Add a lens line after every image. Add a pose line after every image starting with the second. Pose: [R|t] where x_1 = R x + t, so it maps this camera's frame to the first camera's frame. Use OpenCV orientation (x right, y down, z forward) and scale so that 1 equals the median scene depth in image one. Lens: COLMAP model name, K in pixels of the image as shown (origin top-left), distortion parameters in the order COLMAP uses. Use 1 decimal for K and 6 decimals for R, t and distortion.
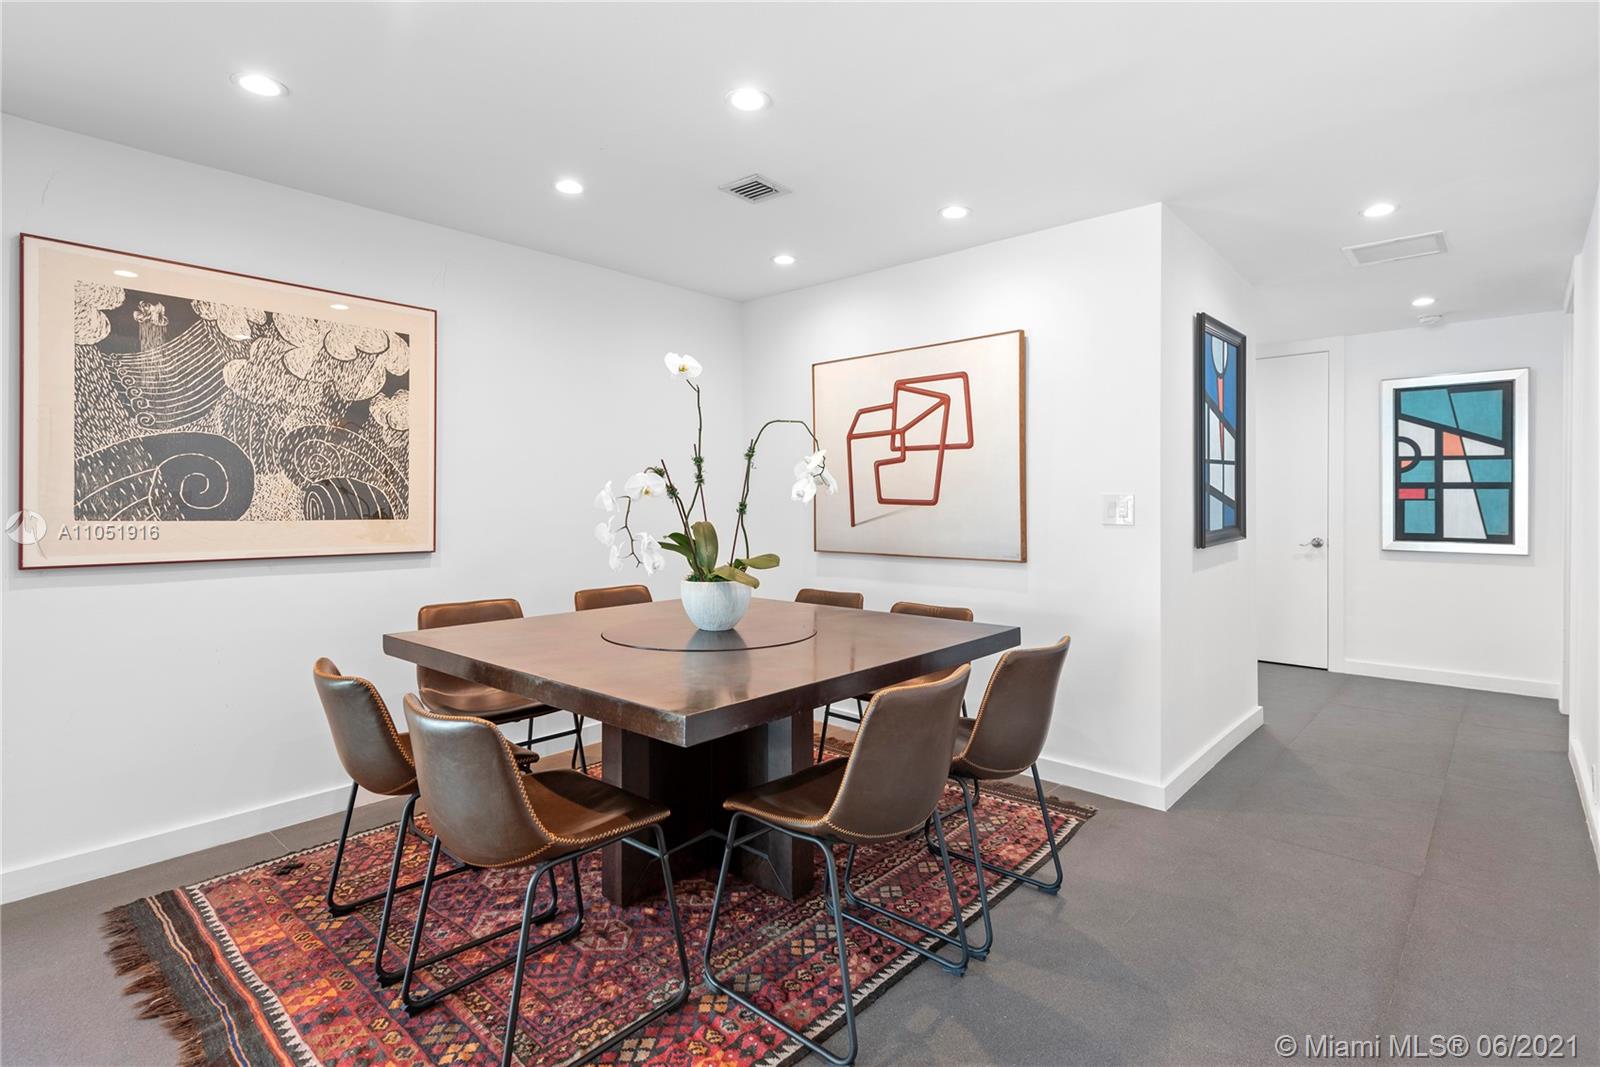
lens RADIAL K [[756.4, 0, 806.2], [0, 756.4, 512.4], [0, 0, 1]] dist [-0.009715, -0.000409]
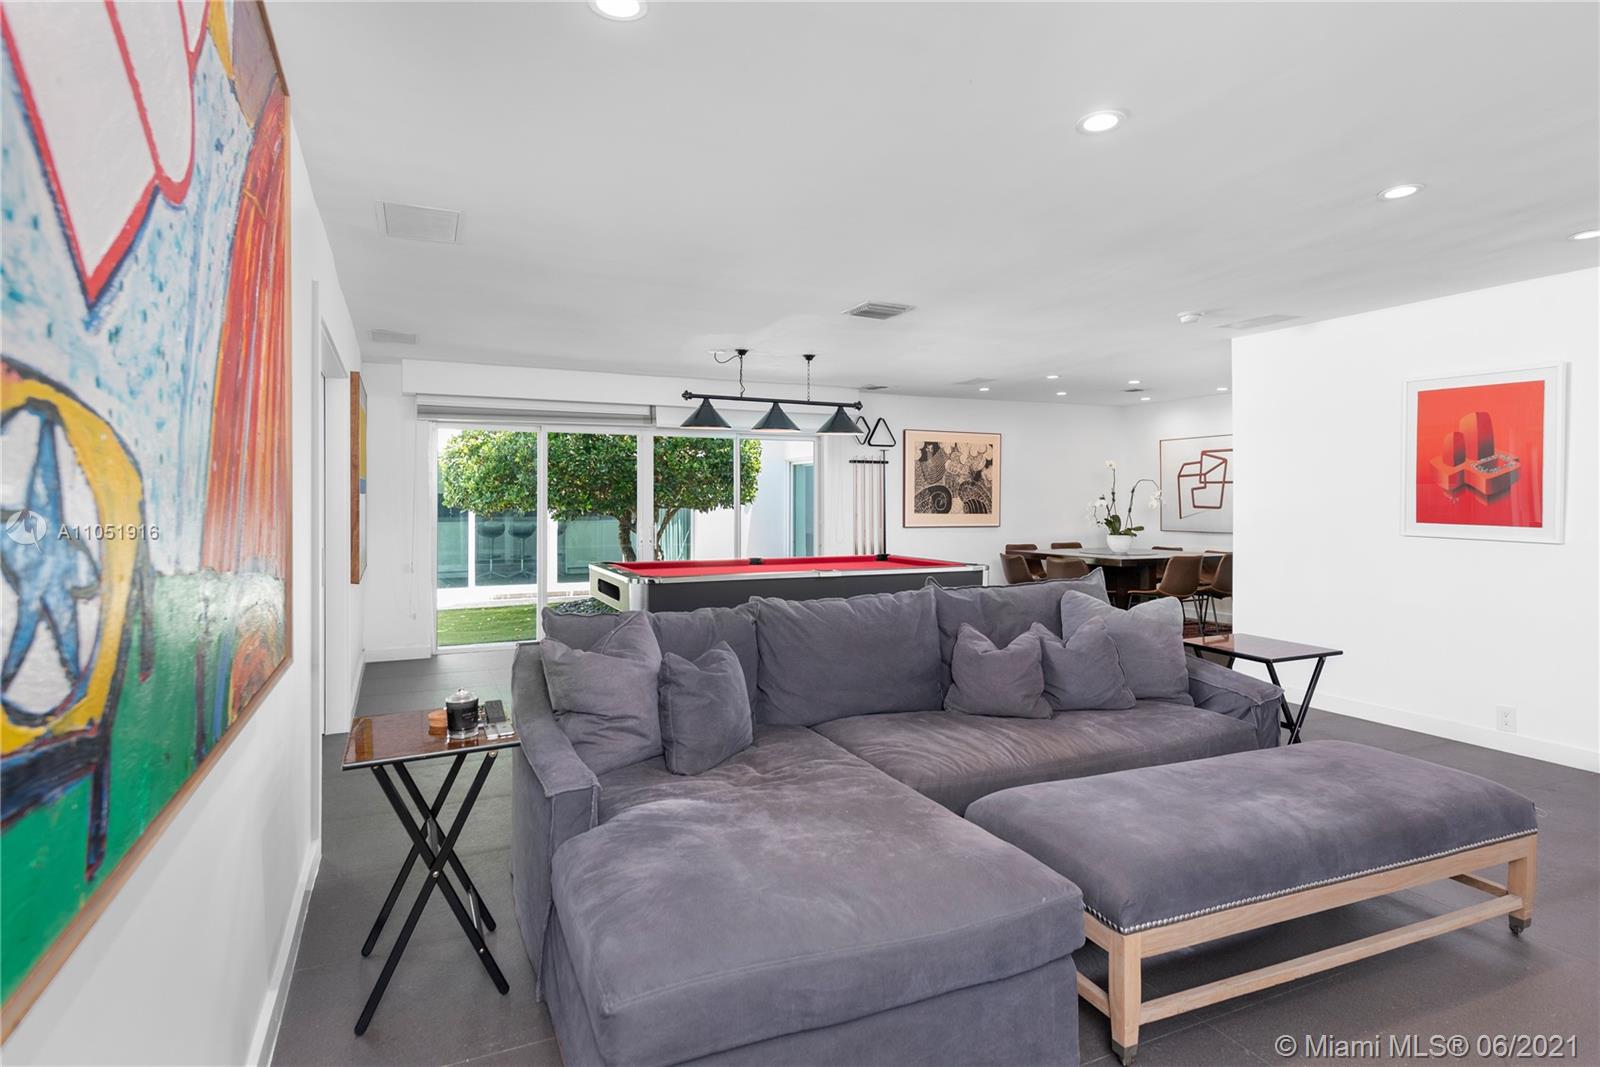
lens RADIAL K [[864.2, 0, 799.9], [0, 864.2, 506.4], [0, 0, 1]] dist [0.029929, -0.000381]
pose [[0.920780, 0.000758, -0.390083, 0.041323], [-0.004115, 0.999961, -0.007768, 0.010227], [0.390062, 0.008758, 0.920747, -2.232030]]
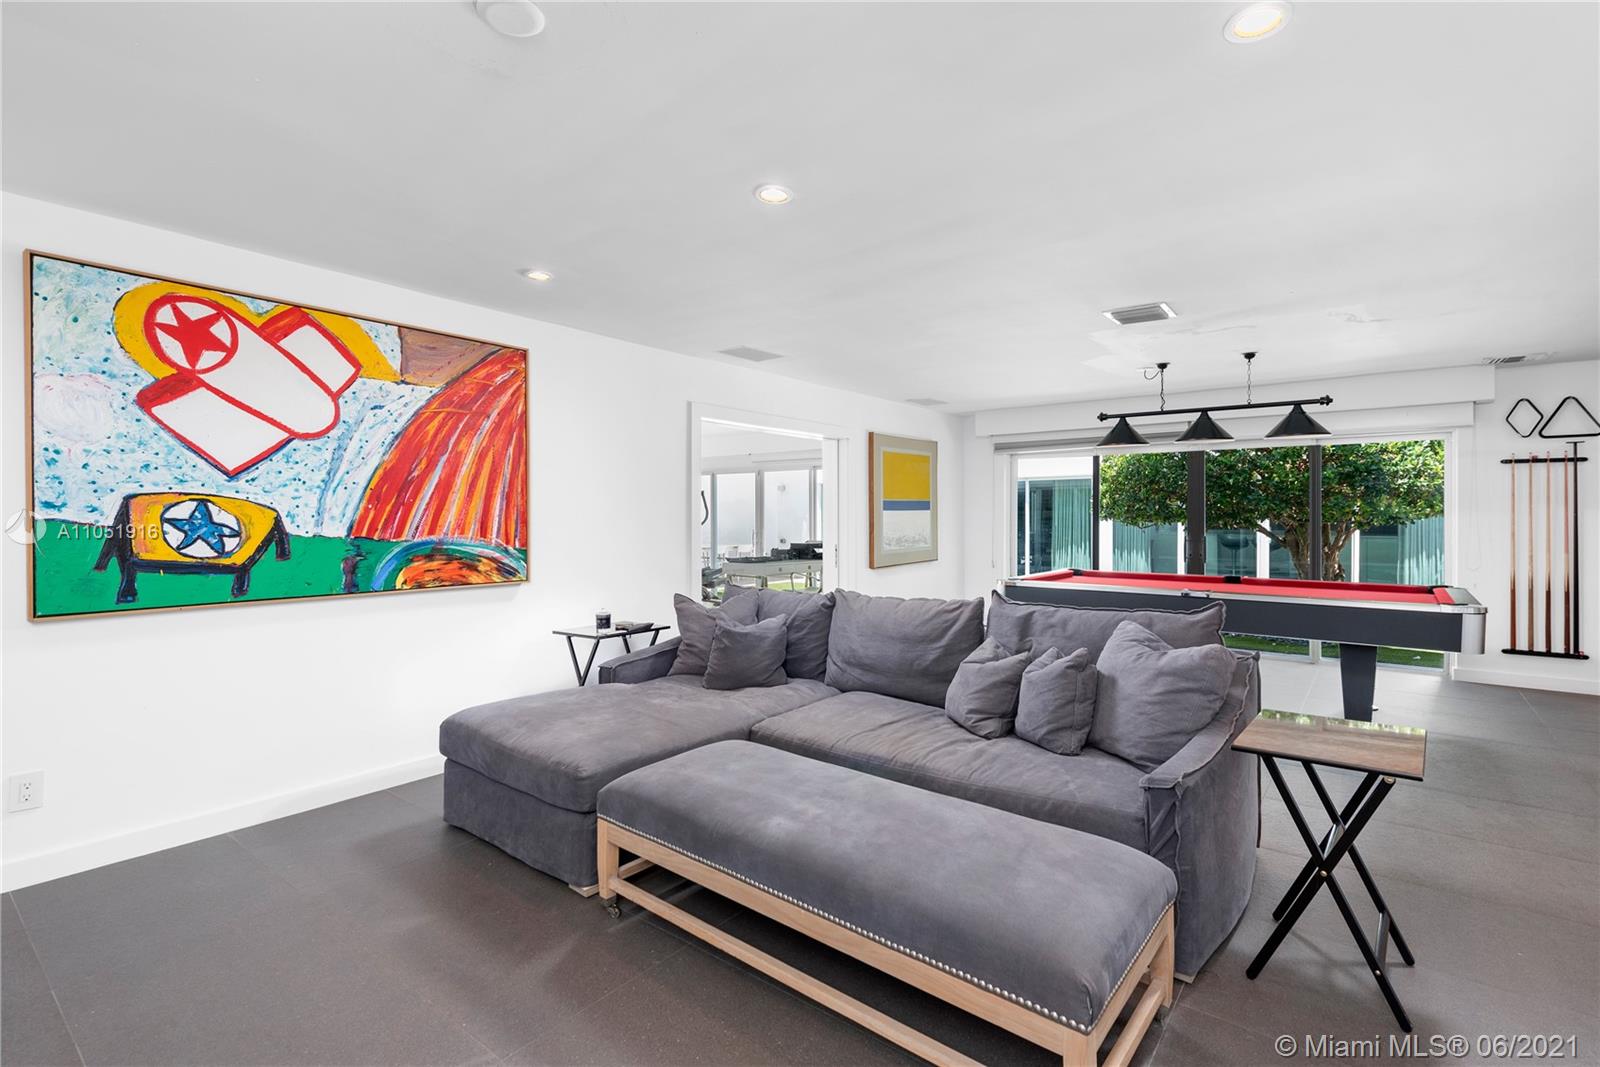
lens RADIAL K [[756.4, 0, 806.0], [0, 756.4, 522.0], [0, 0, 1]] dist [-0.009715, -0.000409]
pose [[0.045136, 0.005151, -0.998968, 0.893162], [-0.013559, 0.999898, 0.004543, 0.000700], [0.998889, 0.013340, 0.045201, -1.277133]]
